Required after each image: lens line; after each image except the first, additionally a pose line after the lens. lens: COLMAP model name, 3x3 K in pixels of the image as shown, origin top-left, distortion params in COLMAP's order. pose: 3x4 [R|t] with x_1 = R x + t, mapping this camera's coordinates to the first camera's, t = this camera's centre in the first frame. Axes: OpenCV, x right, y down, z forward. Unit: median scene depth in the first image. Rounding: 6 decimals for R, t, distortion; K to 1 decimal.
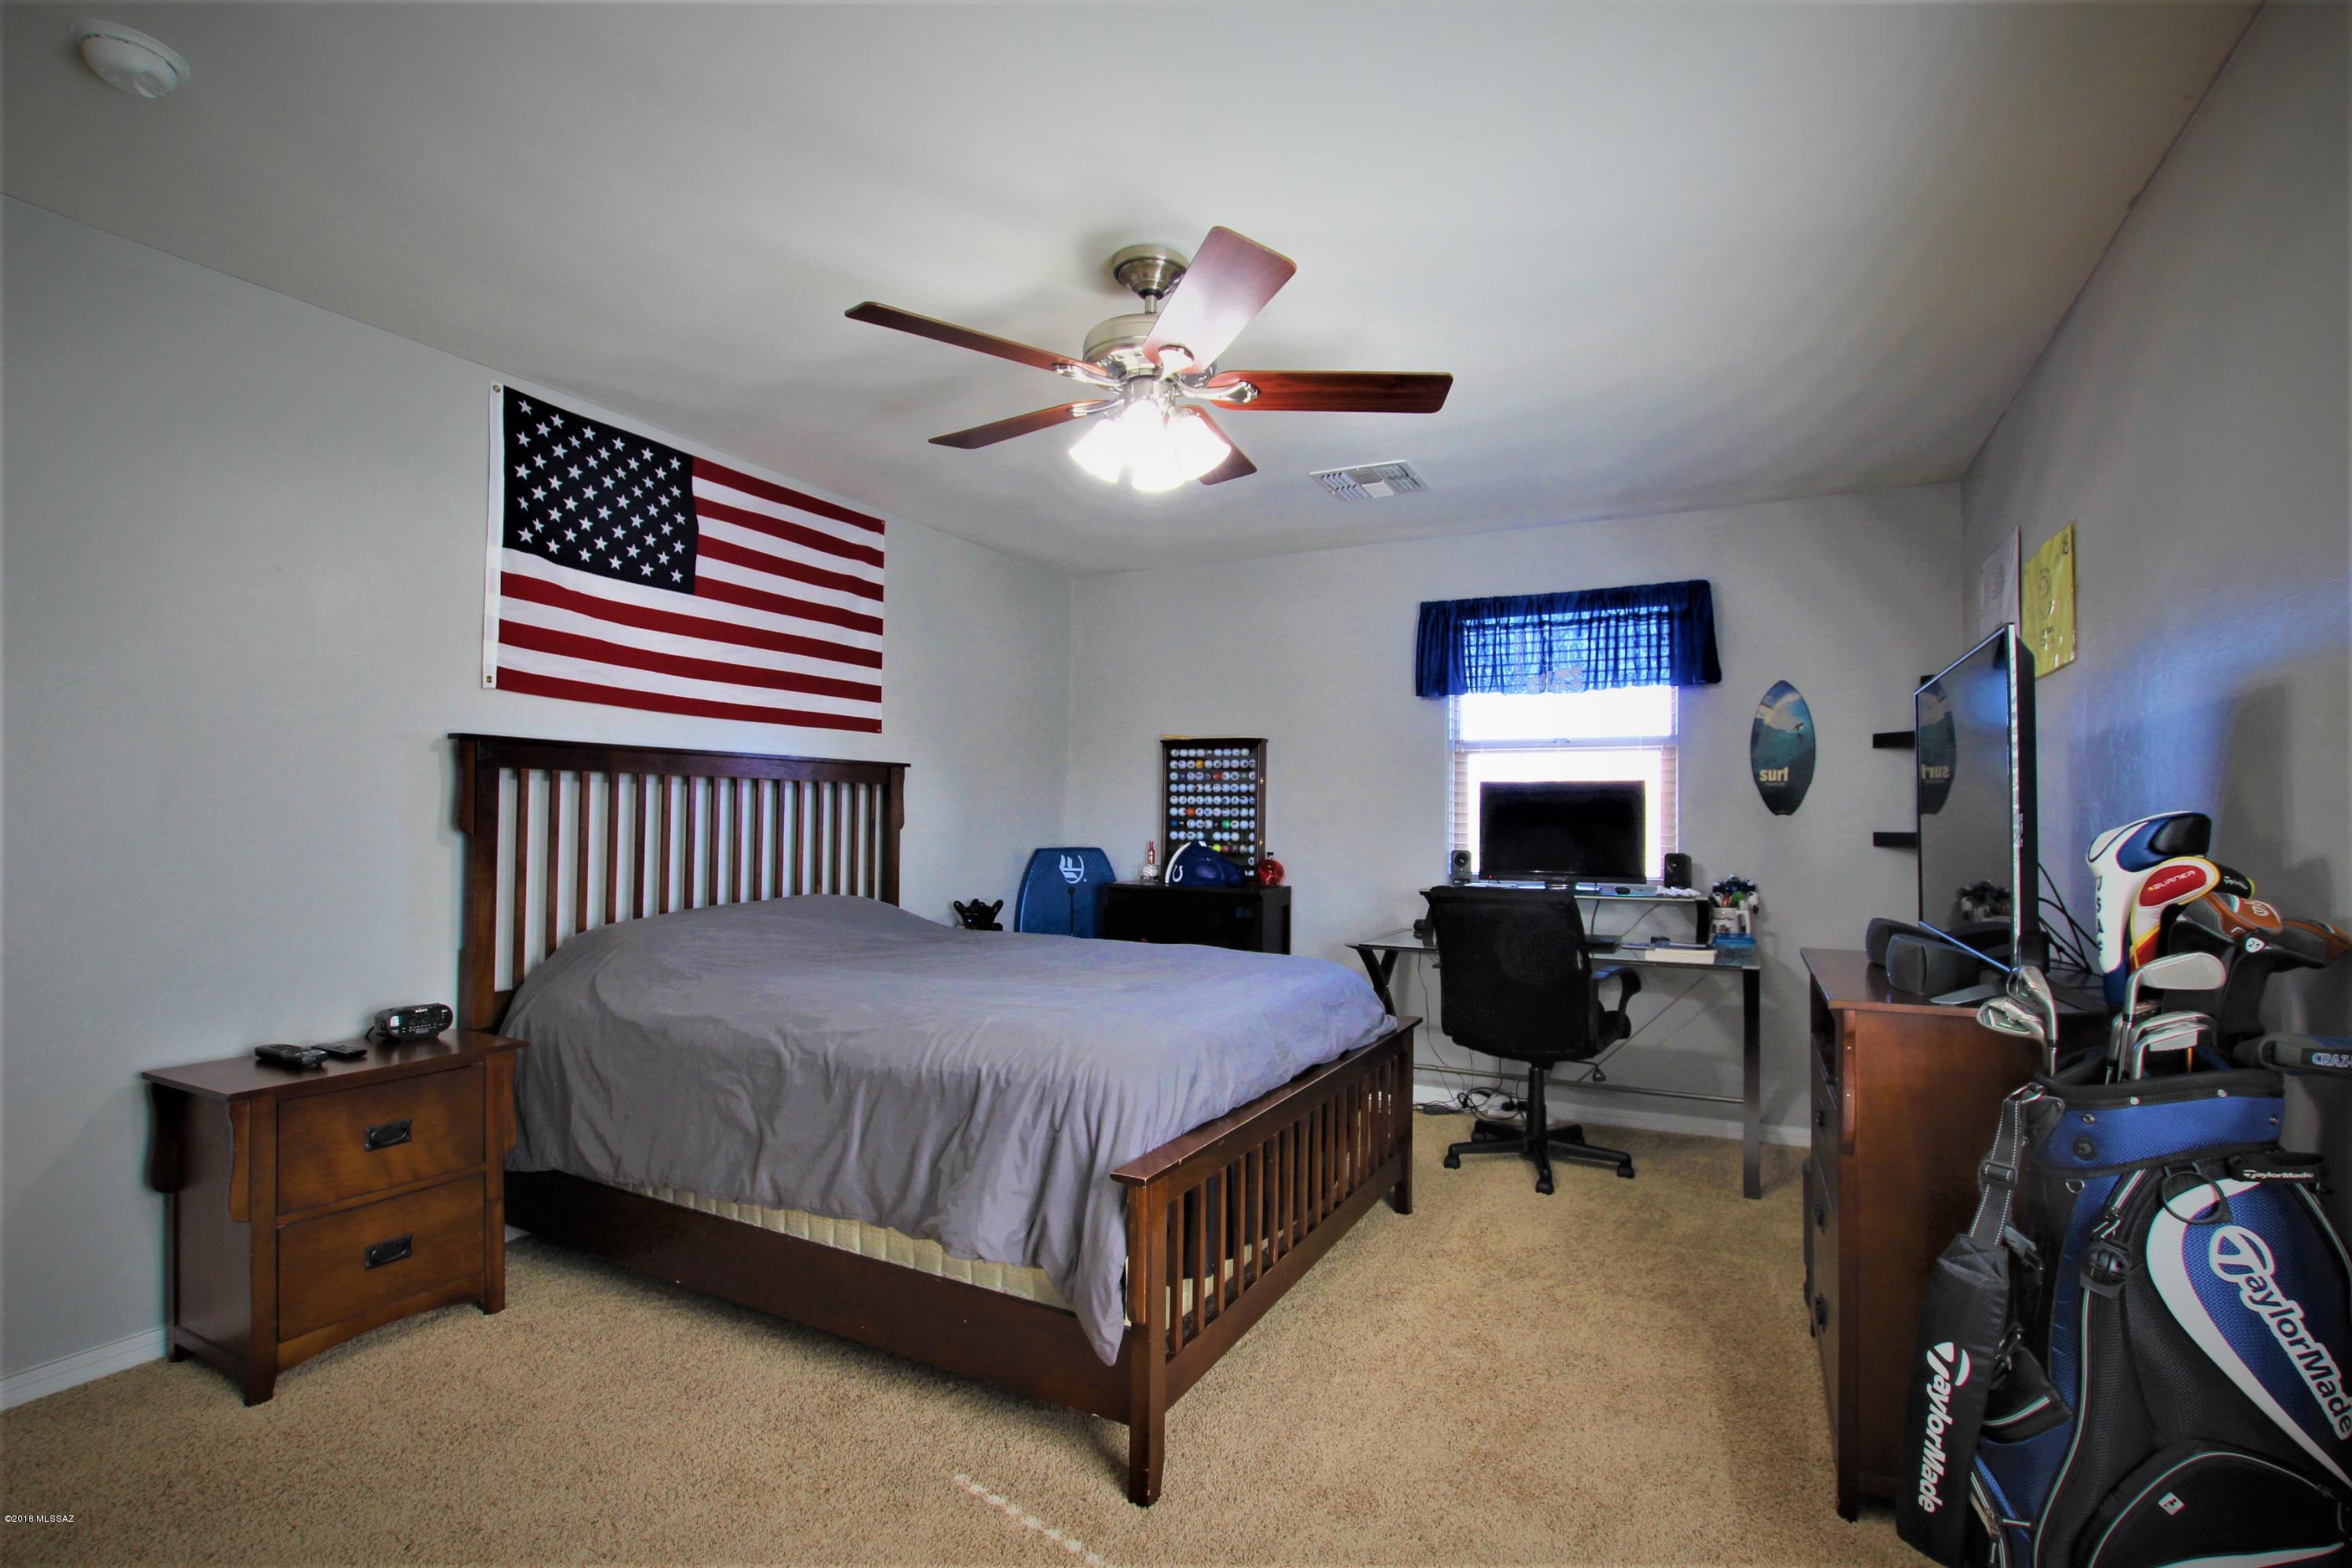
lens RADIAL K [[1088.6, 0, 1193.6], [0, 1088.6, 786.8], [0, 0, 1]] dist [-0.032904, -0.000164]
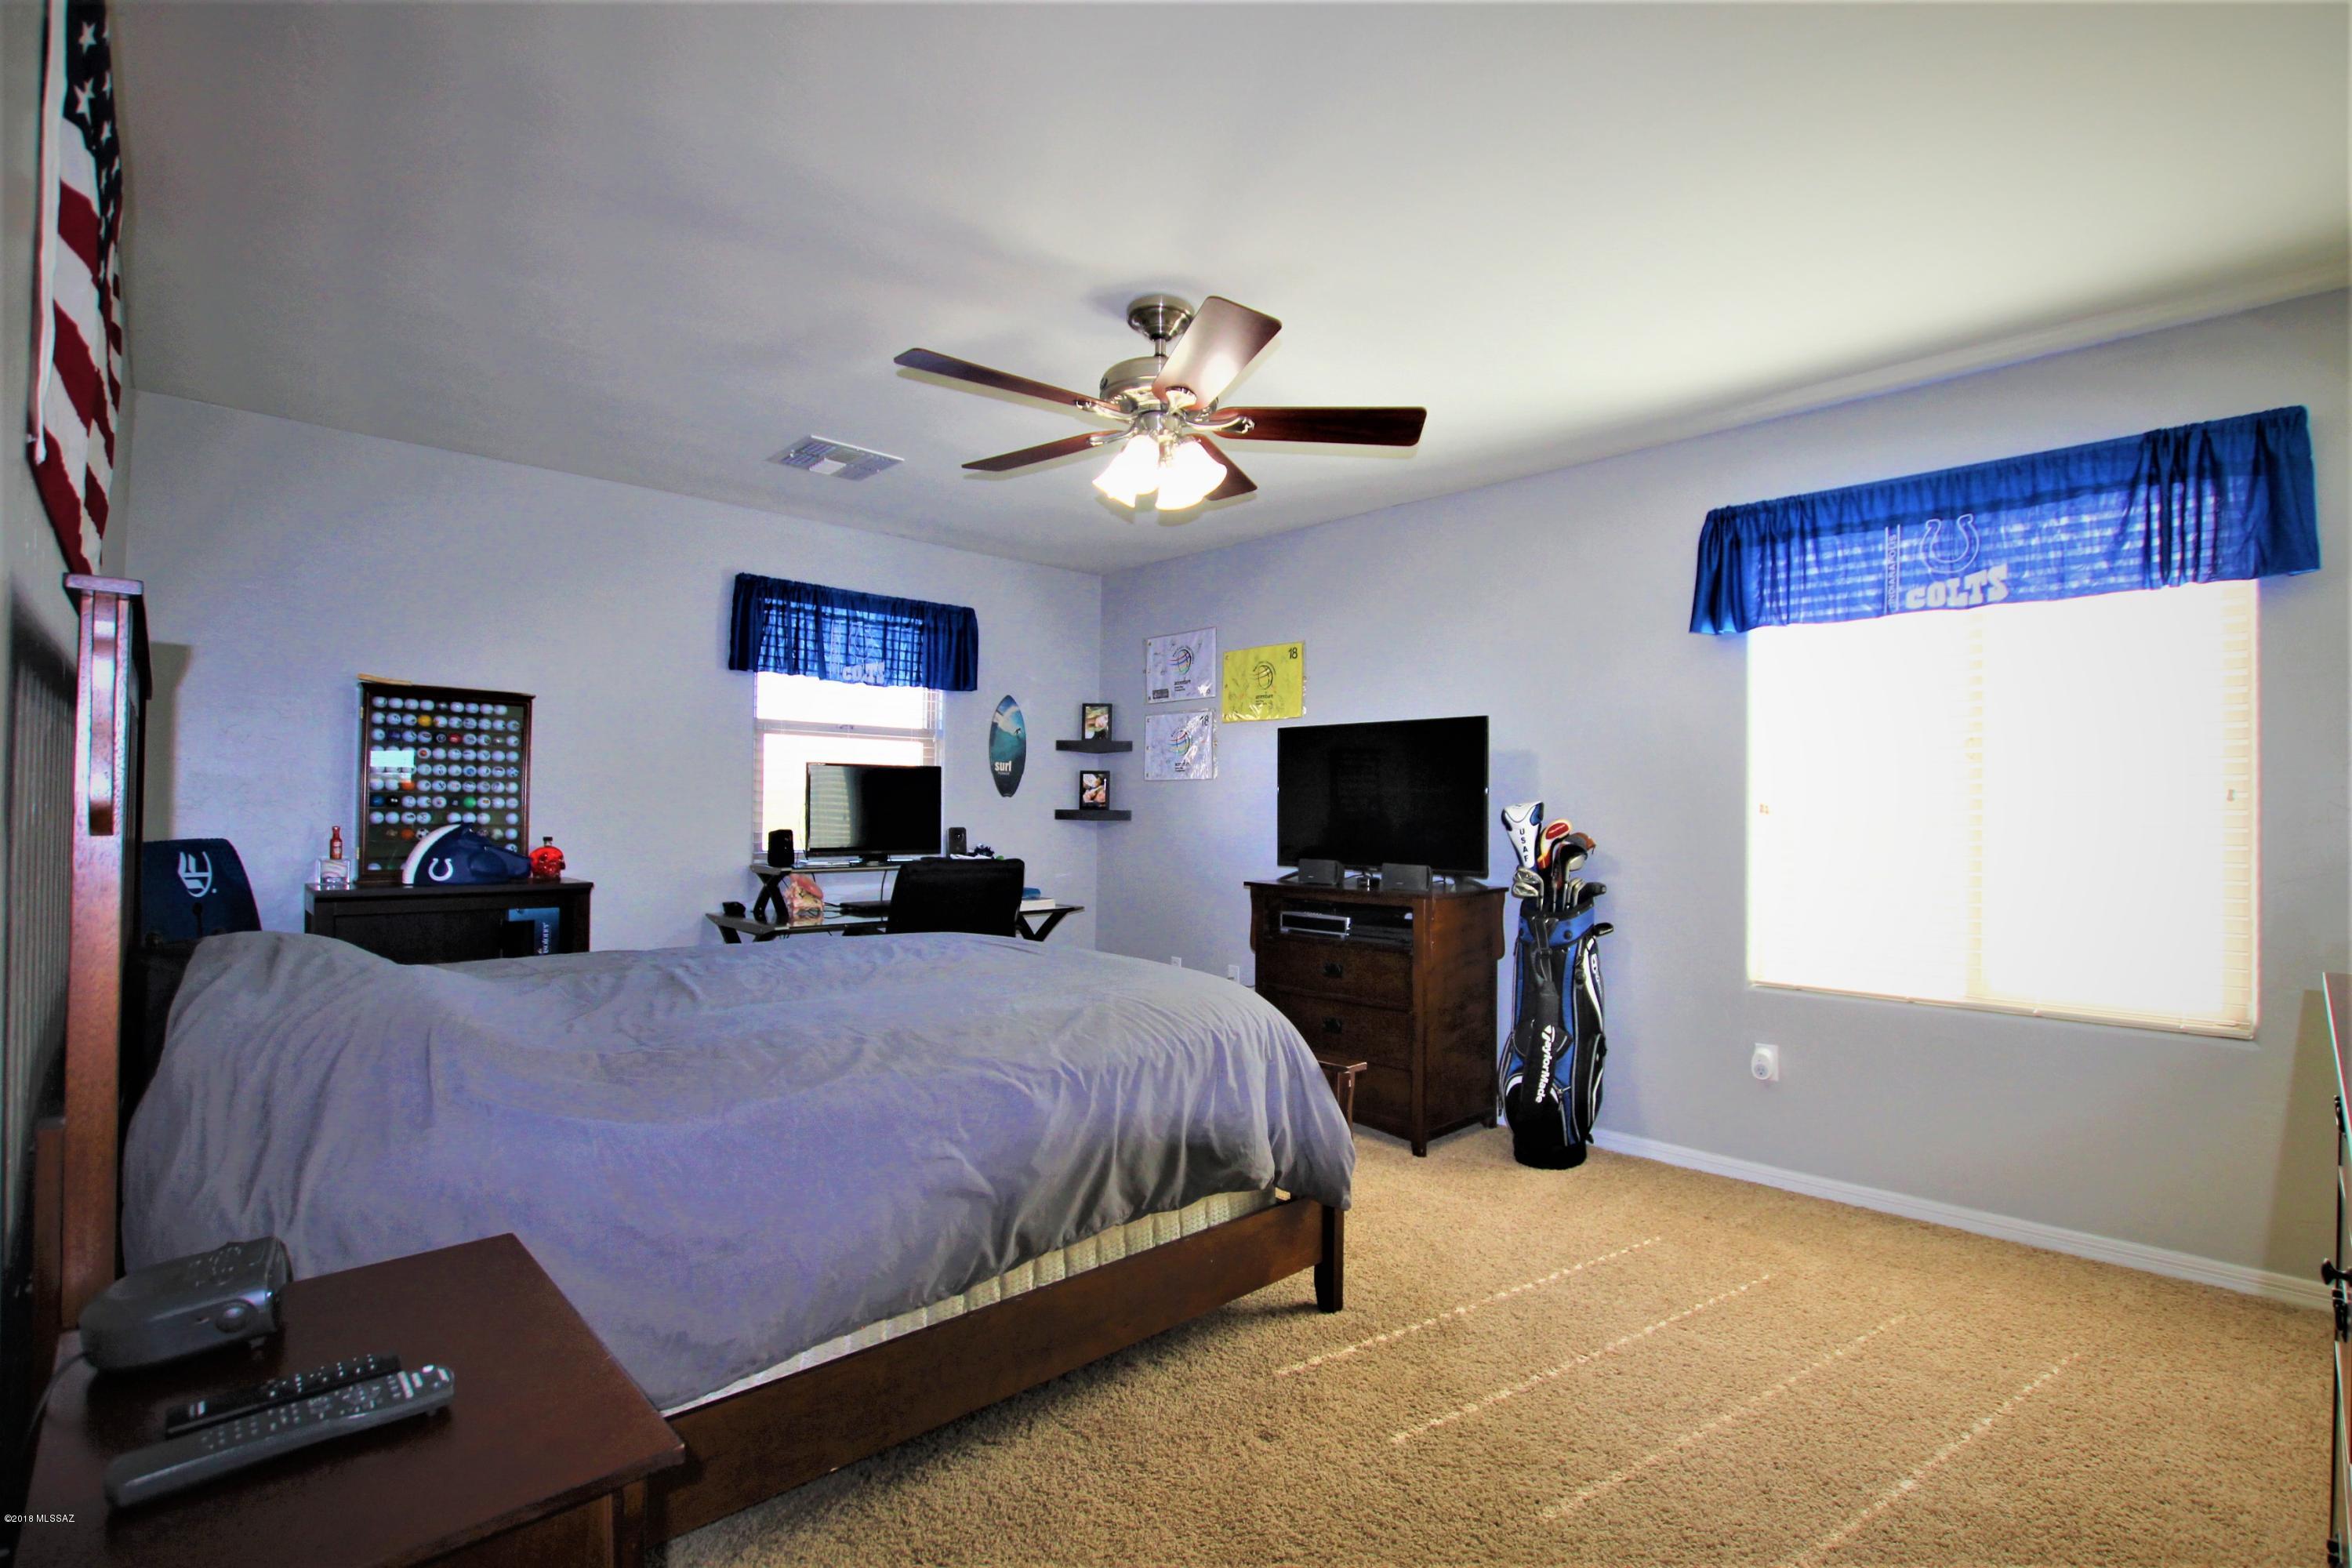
lens RADIAL K [[1088.6, 0, 1193.6], [0, 1088.6, 786.8], [0, 0, 1]] dist [-0.032904, -0.000164]
pose [[0.325042, 0.013858, 0.945598, -0.520749], [-0.035311, 0.999373, -0.002508, 0.007505], [-0.945040, -0.032575, 0.325328, 0.278226]]
